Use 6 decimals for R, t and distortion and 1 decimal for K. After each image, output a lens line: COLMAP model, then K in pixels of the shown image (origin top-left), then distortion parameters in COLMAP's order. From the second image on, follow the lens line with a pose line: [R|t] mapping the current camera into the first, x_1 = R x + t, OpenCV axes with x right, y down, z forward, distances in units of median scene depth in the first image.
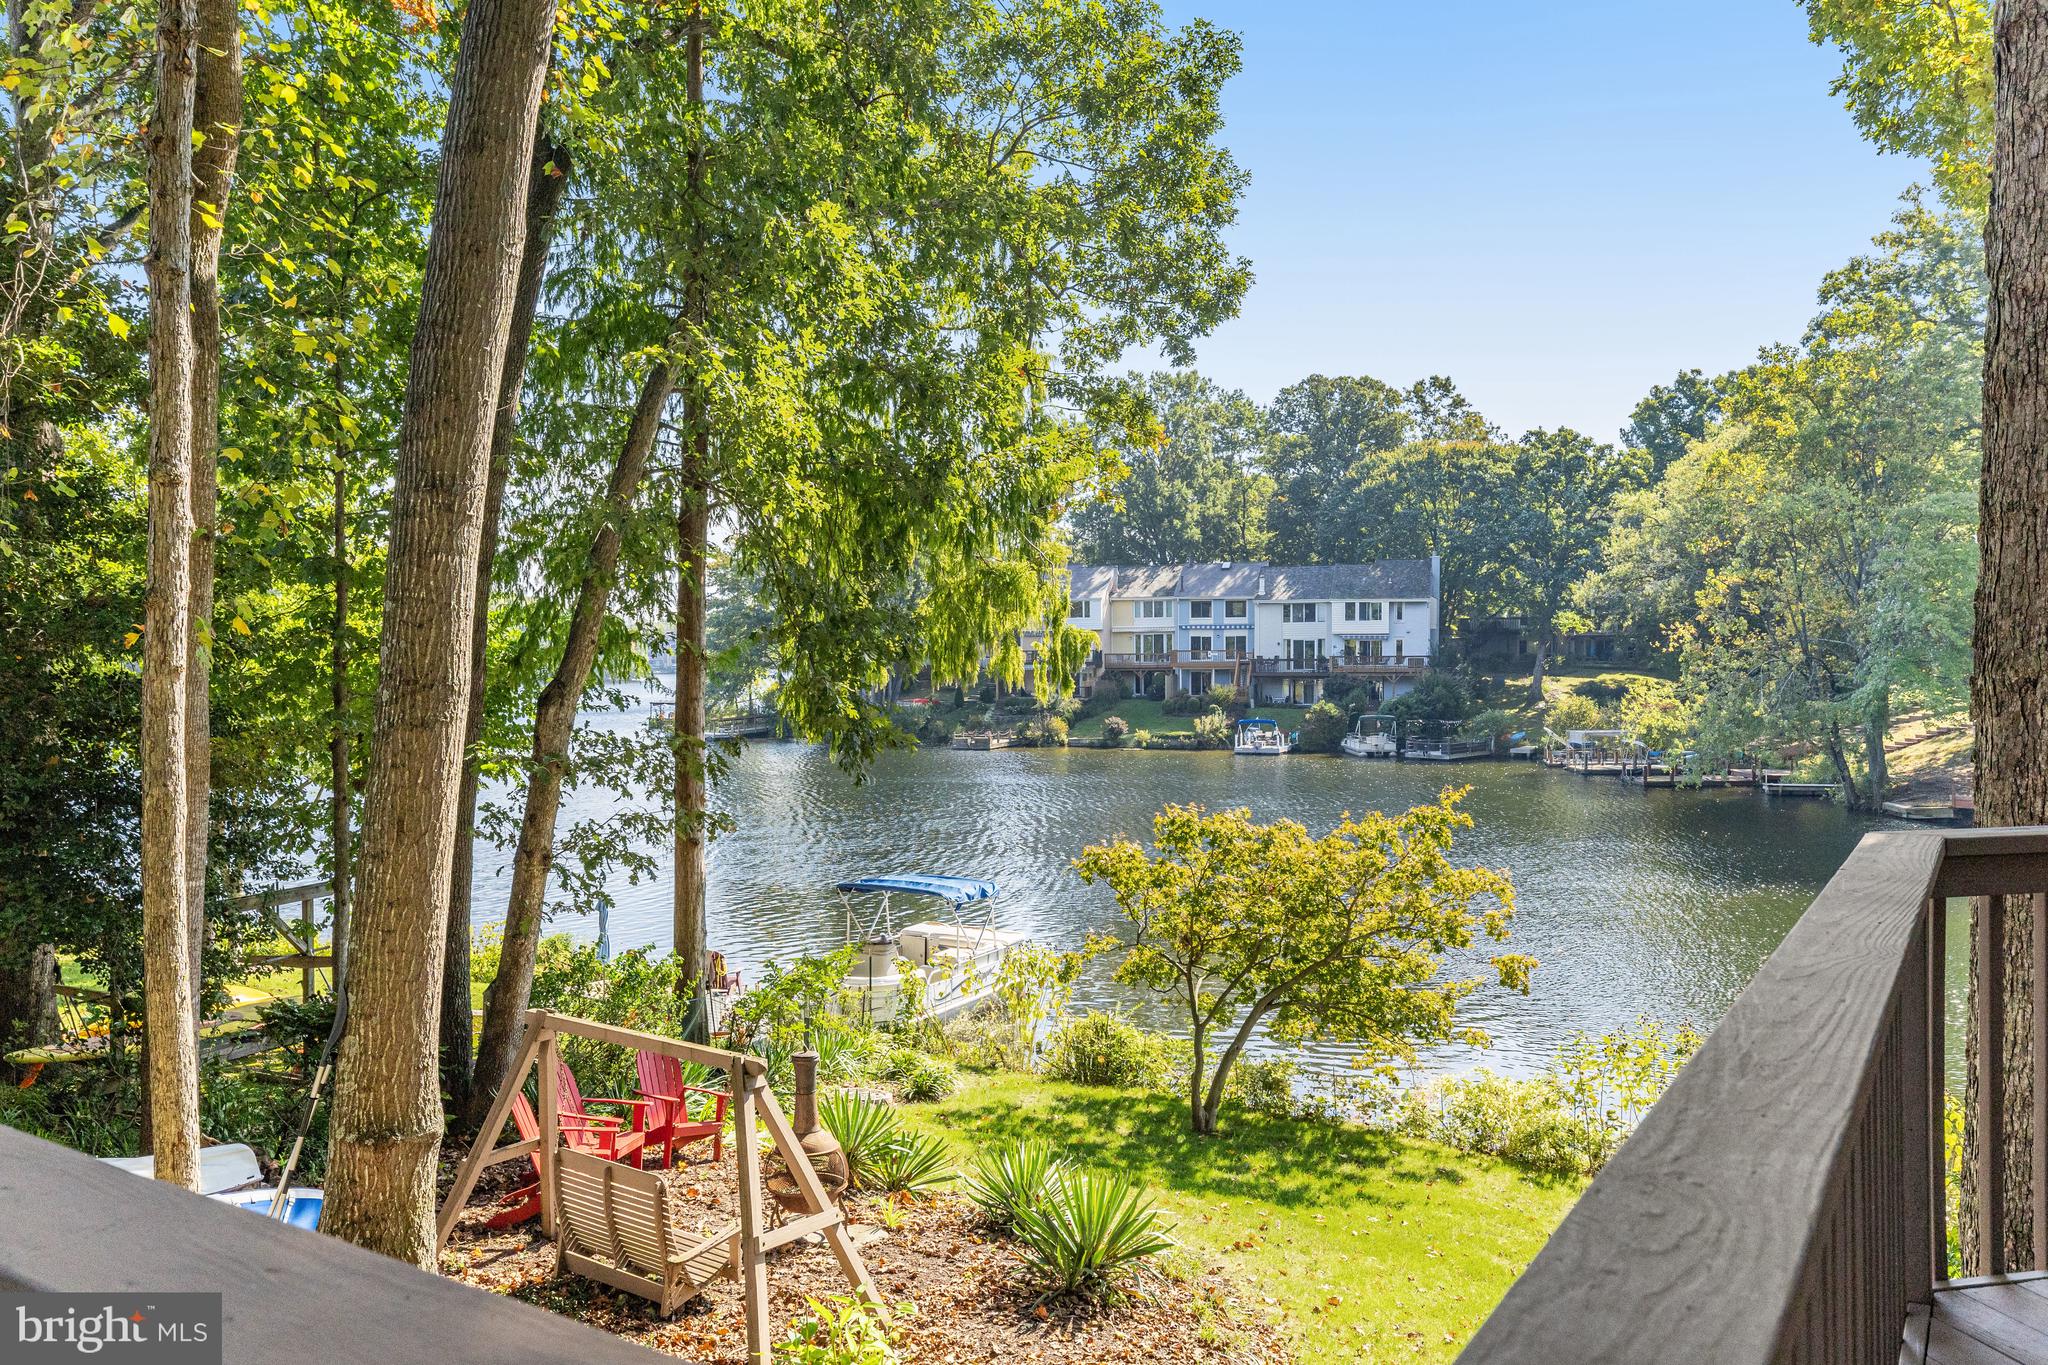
lens RADIAL K [[1491.5, 0, 996.4], [0, 1491.5, 708.5], [0, 0, 1]] dist [-0.001006, -0.000314]
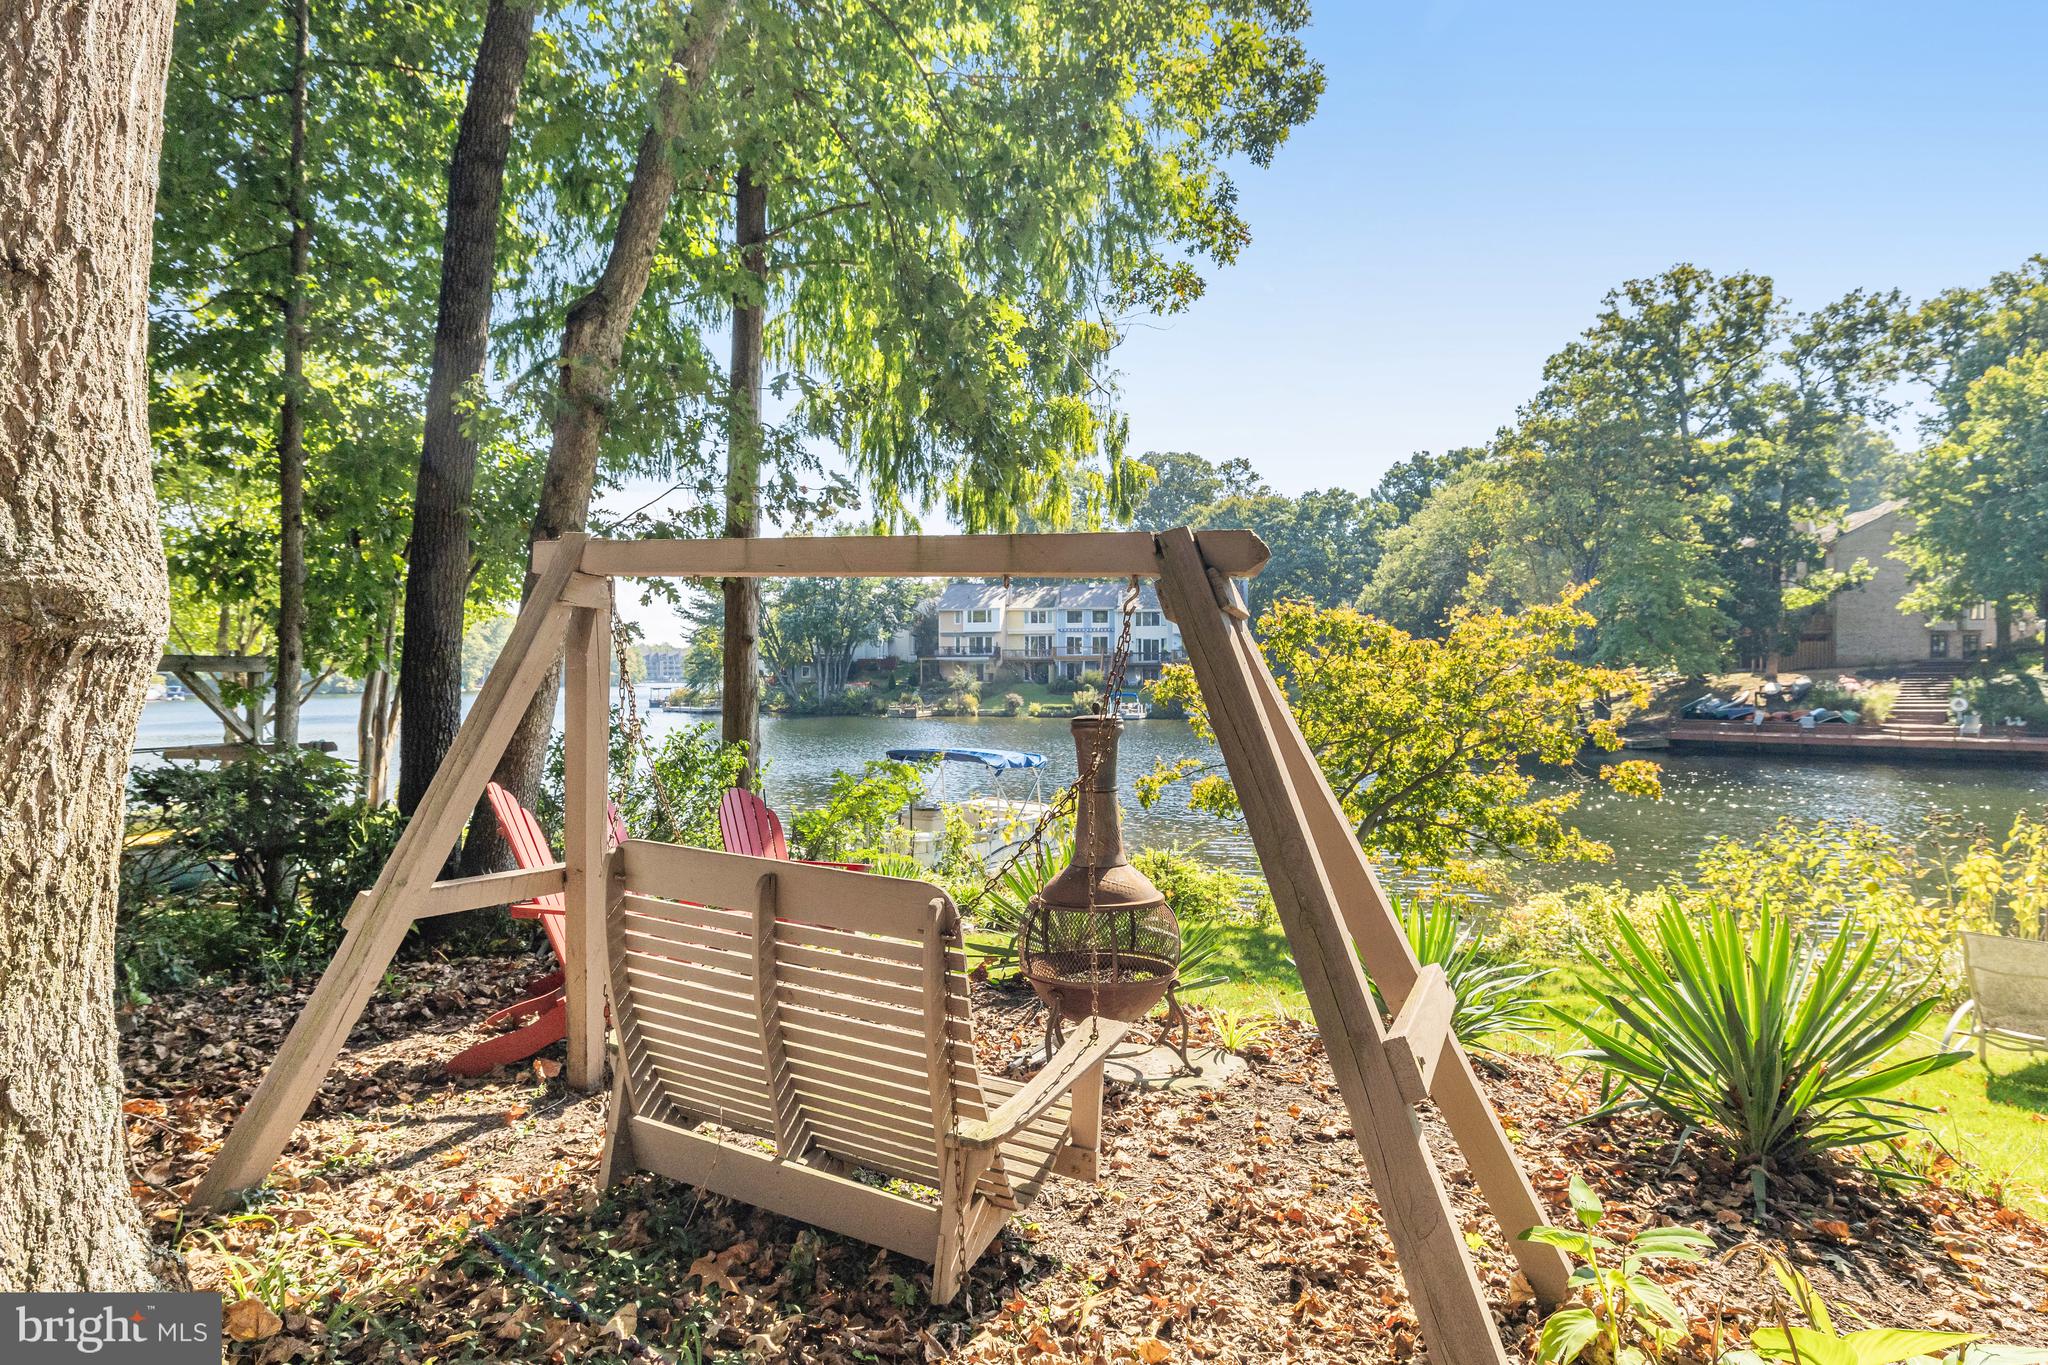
lens RADIAL K [[1071.6, 0, 1019.5], [0, 1071.6, 687.0], [0, 0, 1]] dist [-0.008055, -0.000600]
pose [[0.994275, 0.006972, 0.106626, -0.040887], [-0.004825, 0.999781, -0.020382, 0.047983], [-0.106745, 0.019751, 0.994090, 0.132548]]
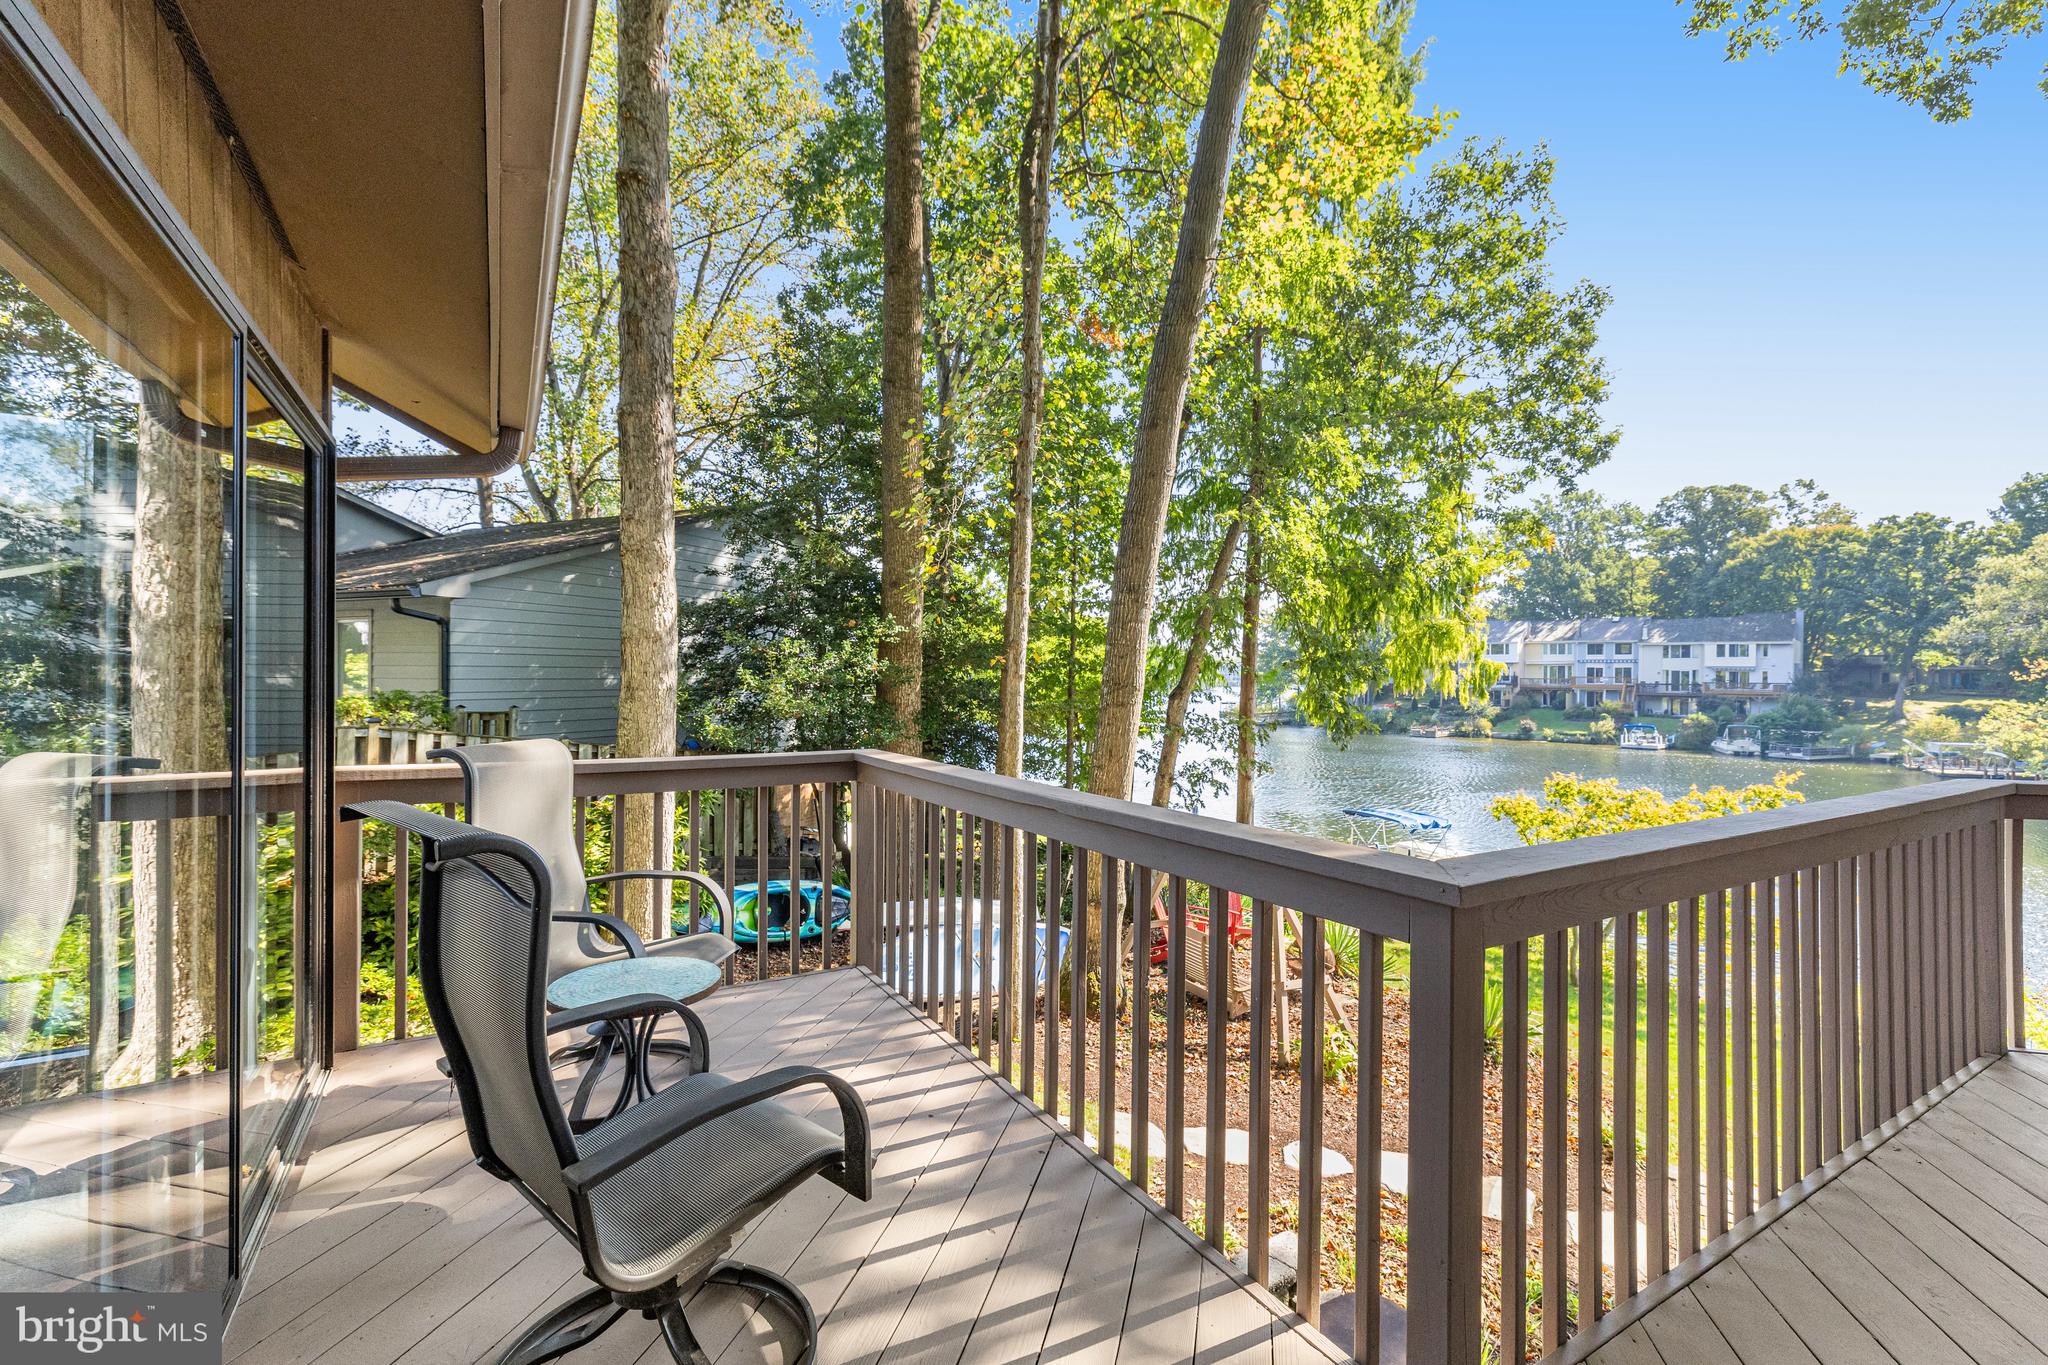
lens RADIAL K [[874.7, 0, 1022.2], [0, 874.7, 676.4], [0, 0, 1]] dist [0.002469, 0.000407]
pose [[0.900448, 0.013328, -0.434760, 0.009338], [-0.028700, 0.999173, -0.028811, 0.005174], [0.434017, 0.038420, 0.900085, -0.076701]]
